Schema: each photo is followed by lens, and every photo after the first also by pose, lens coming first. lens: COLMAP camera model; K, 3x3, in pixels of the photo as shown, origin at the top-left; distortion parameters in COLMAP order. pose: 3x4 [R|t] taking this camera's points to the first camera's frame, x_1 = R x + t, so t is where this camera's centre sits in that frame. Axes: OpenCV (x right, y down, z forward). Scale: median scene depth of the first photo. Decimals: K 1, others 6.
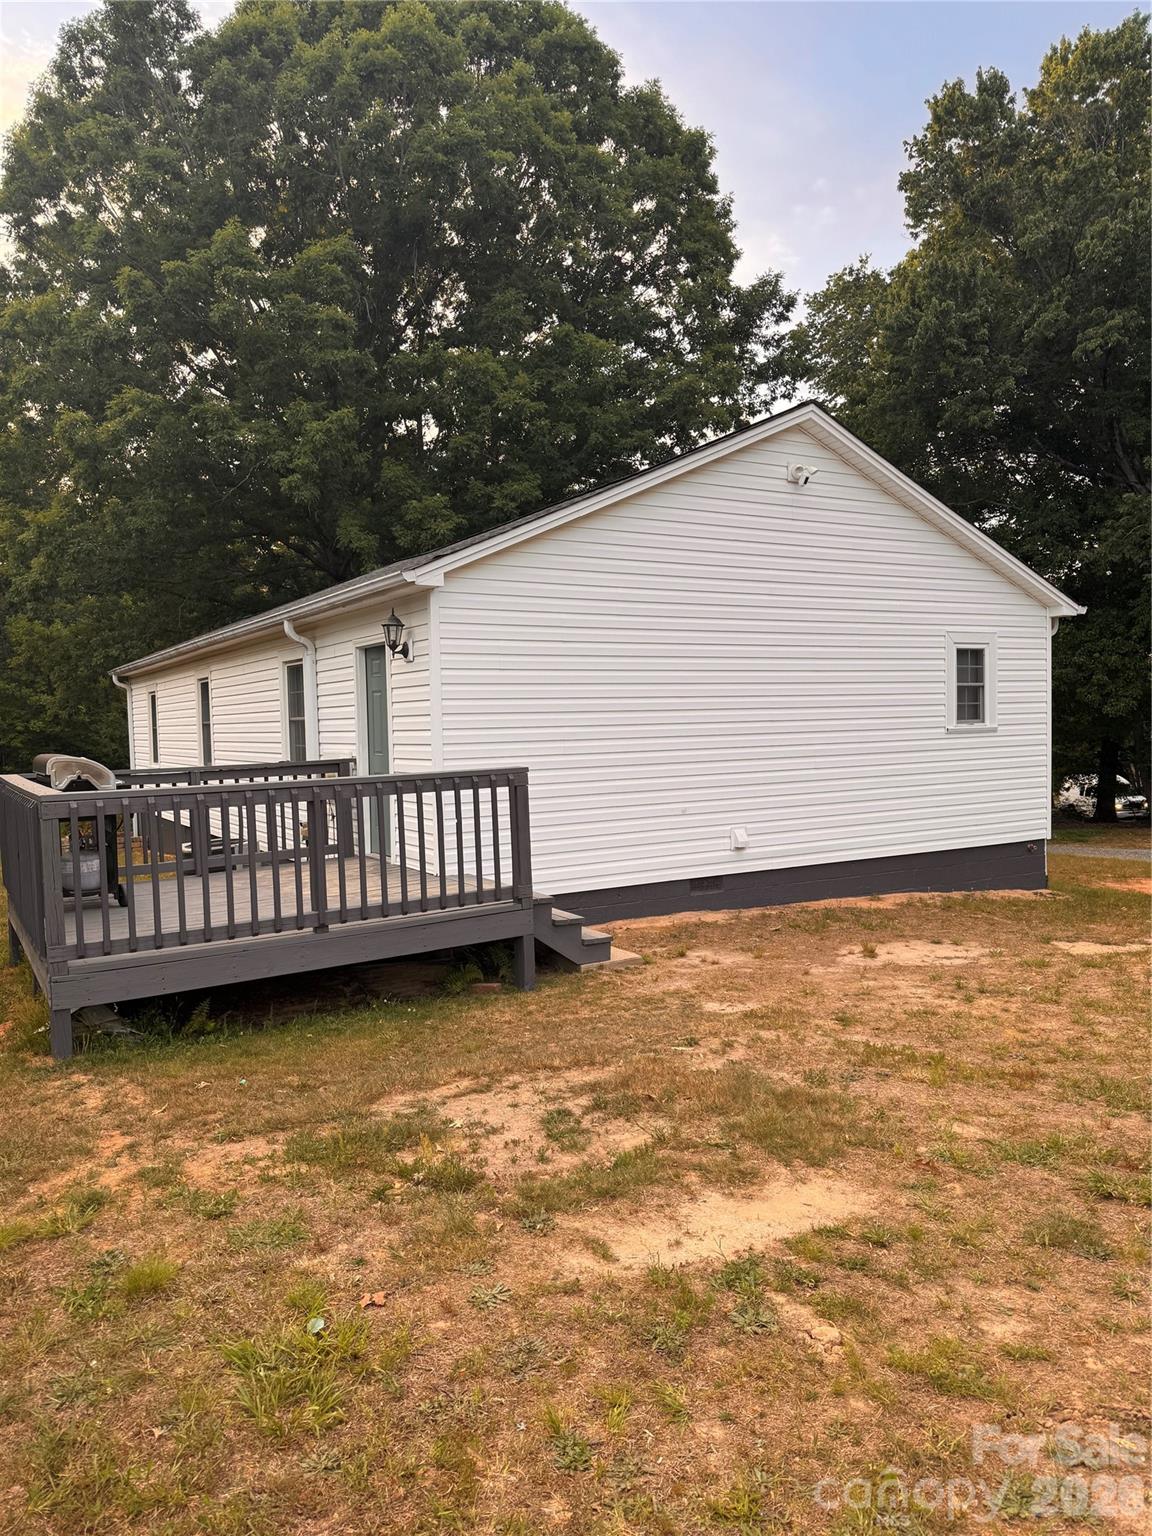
lens RADIAL K [[1082.2, 0, 574.6], [0, 1082.2, 820.4], [0, 0, 1]] dist [0.003525, 0.006059]
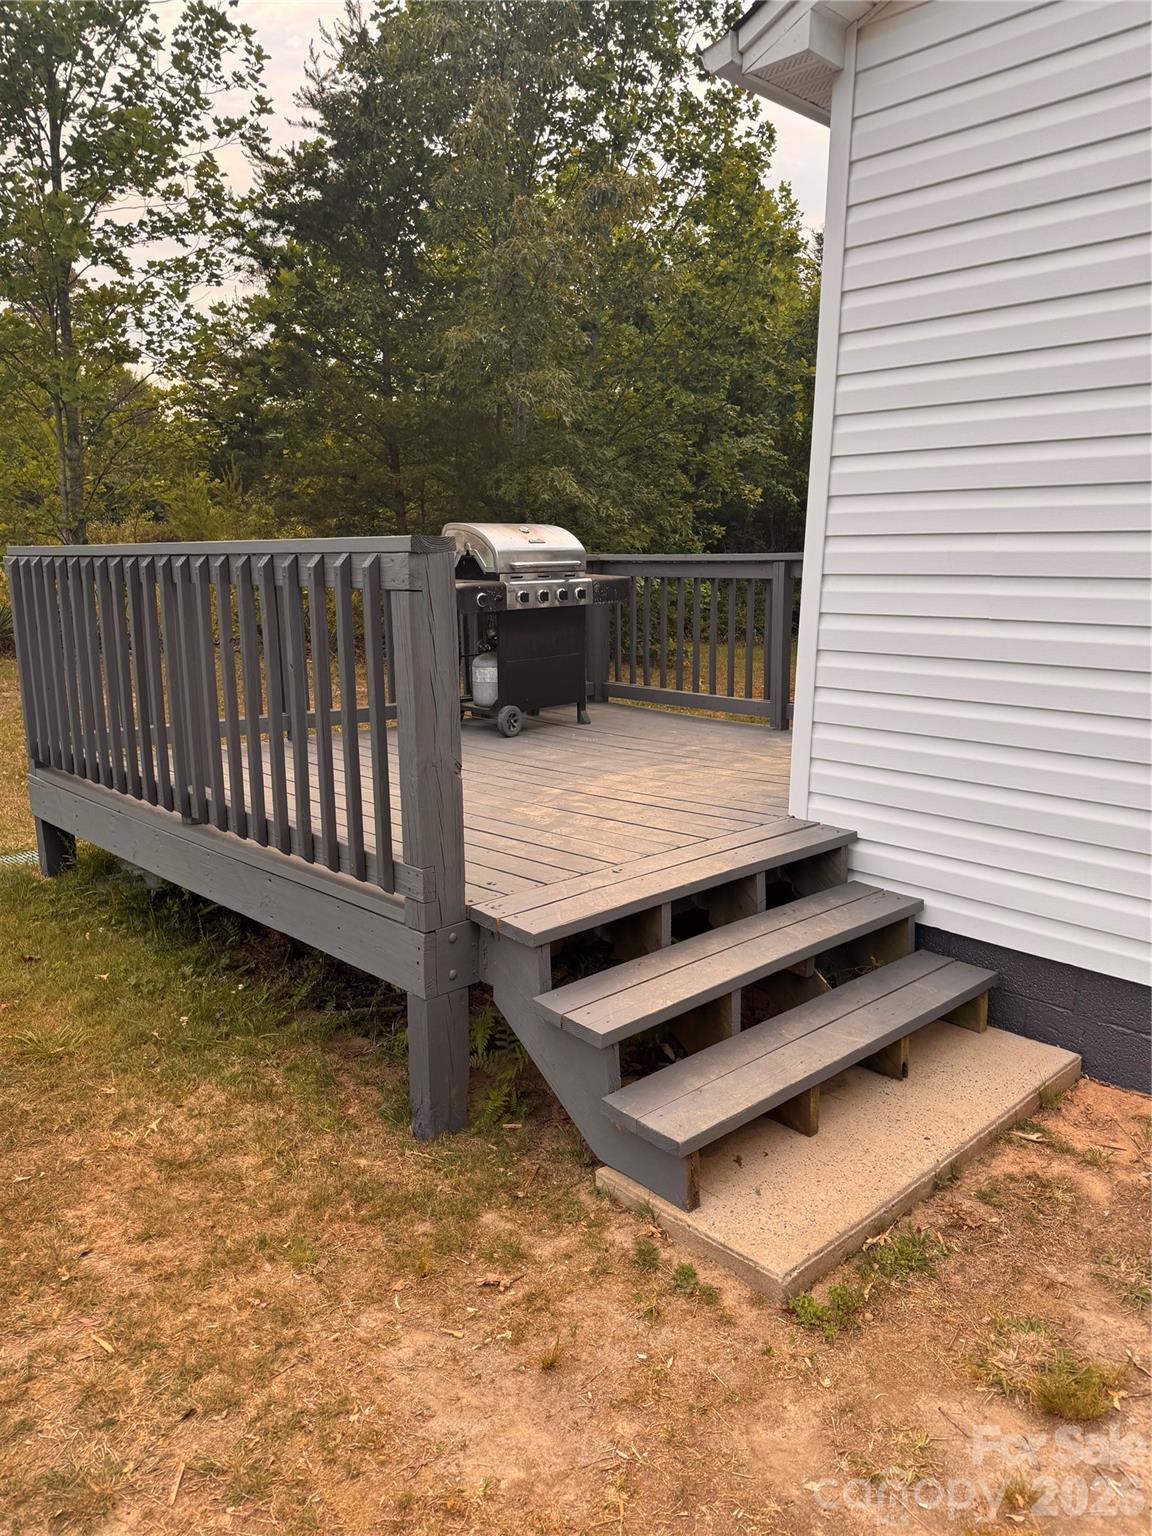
lens RADIAL K [[1107.9, 0, 534.1], [0, 1107.9, 760.5], [0, 0, 1]] dist [0.039462, 0.005379]
pose [[0.190554, 0.216312, -0.957548, 0.315627], [-0.087737, 0.975270, 0.202855, -0.055371], [0.977748, 0.045358, 0.204820, 0.961029]]
